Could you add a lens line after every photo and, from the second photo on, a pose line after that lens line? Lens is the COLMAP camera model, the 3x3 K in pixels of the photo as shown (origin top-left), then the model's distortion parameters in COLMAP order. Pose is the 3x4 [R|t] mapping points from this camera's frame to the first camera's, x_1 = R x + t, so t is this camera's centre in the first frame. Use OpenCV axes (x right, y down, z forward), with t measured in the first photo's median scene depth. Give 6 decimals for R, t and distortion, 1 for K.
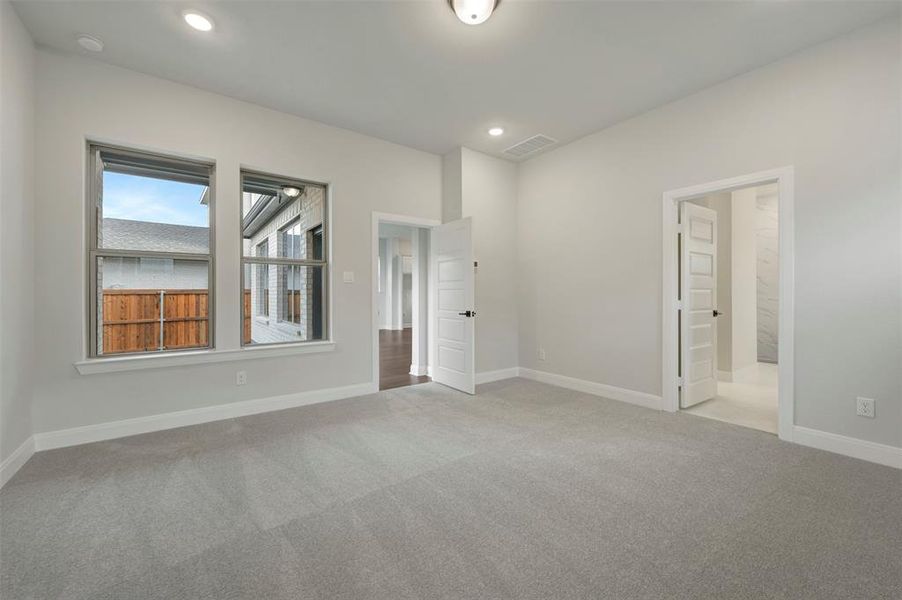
lens RADIAL K [[358.4, 0, 452.9], [0, 358.4, 291.5], [0, 0, 1]] dist [0.000114, -0.000194]
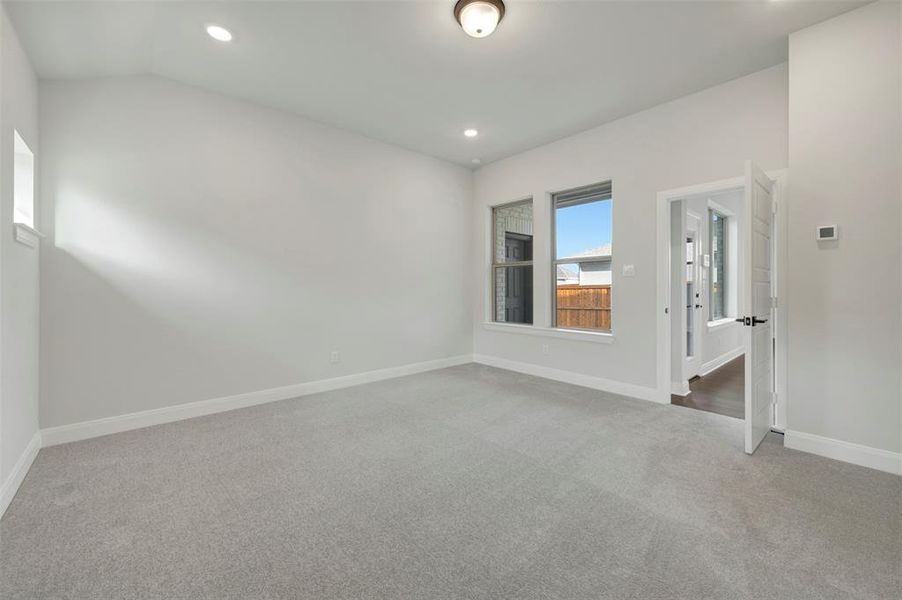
lens RADIAL K [[358.4, 0, 452.9], [0, 358.4, 291.5], [0, 0, 1]] dist [0.000114, -0.000194]
pose [[0.080426, 0.010598, -0.996704, 0.623679], [0.007200, 0.999911, 0.011213, 0.001450], [0.996735, -0.008079, 0.080342, 0.454694]]
